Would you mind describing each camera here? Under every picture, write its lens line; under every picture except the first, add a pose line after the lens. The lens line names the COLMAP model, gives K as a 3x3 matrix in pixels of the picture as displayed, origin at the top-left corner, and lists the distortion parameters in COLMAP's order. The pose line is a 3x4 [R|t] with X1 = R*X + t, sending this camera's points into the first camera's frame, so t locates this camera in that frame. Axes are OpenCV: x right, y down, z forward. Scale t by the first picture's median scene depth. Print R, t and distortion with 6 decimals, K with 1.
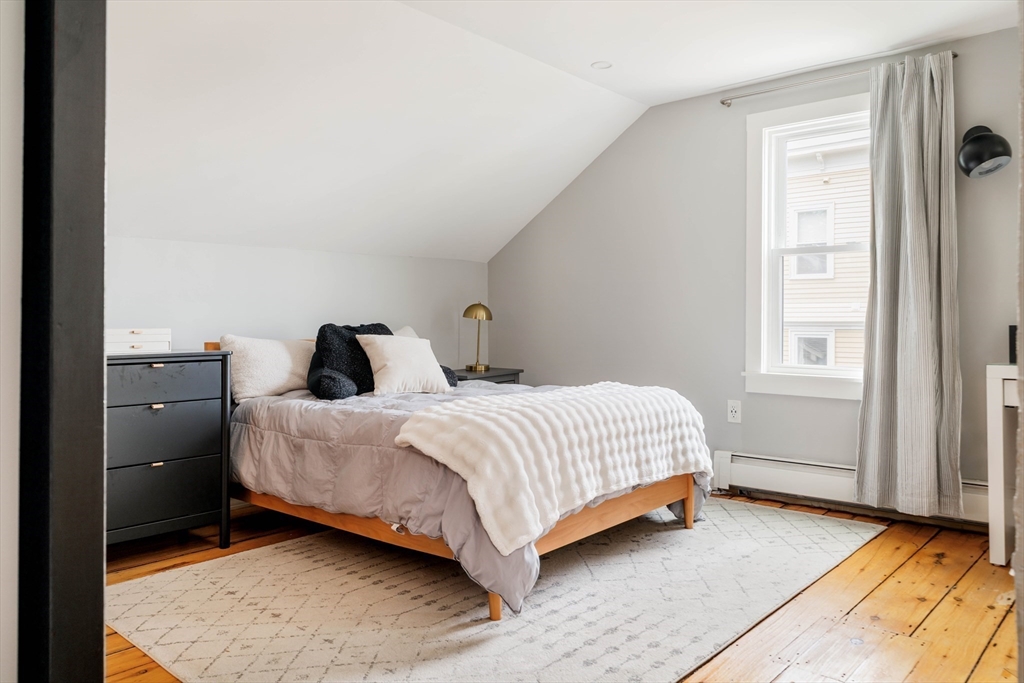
lens RADIAL K [[733.5, 0, 513.9], [0, 733.5, 335.8], [0, 0, 1]] dist [-0.004891, -0.000404]
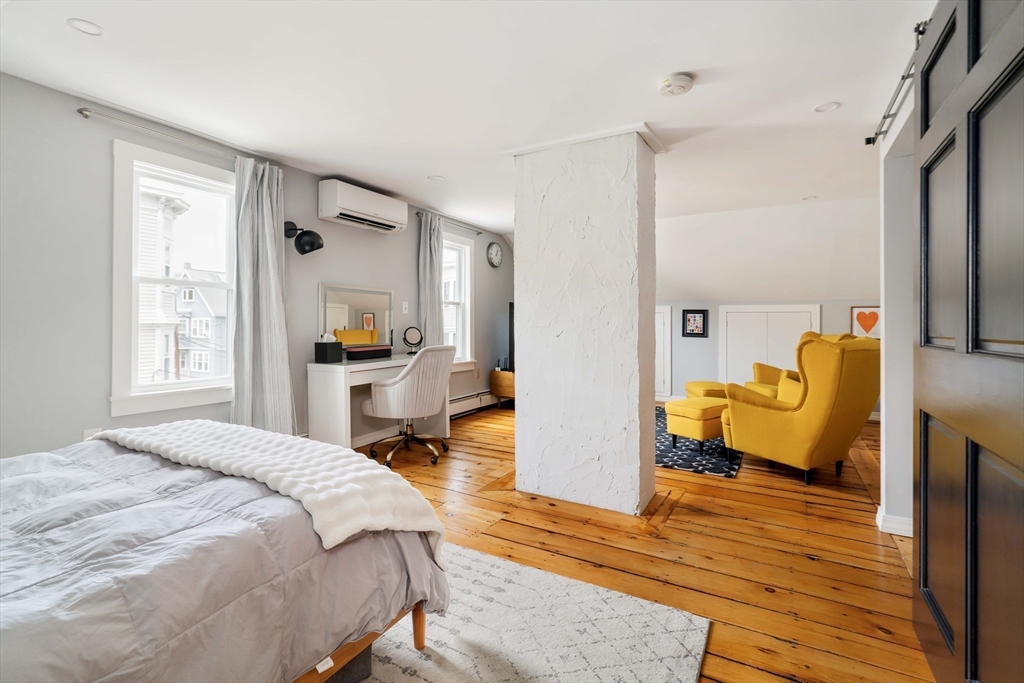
lens RADIAL K [[478.5, 0, 514.0], [0, 478.5, 332.1], [0, 0, 1]] dist [0.002956, 0.000391]
pose [[-0.217693, -0.017360, 0.975863, -0.653838], [0.007360, 0.999784, 0.019427, -0.071896], [-0.975989, 0.011412, -0.217518, 0.919290]]
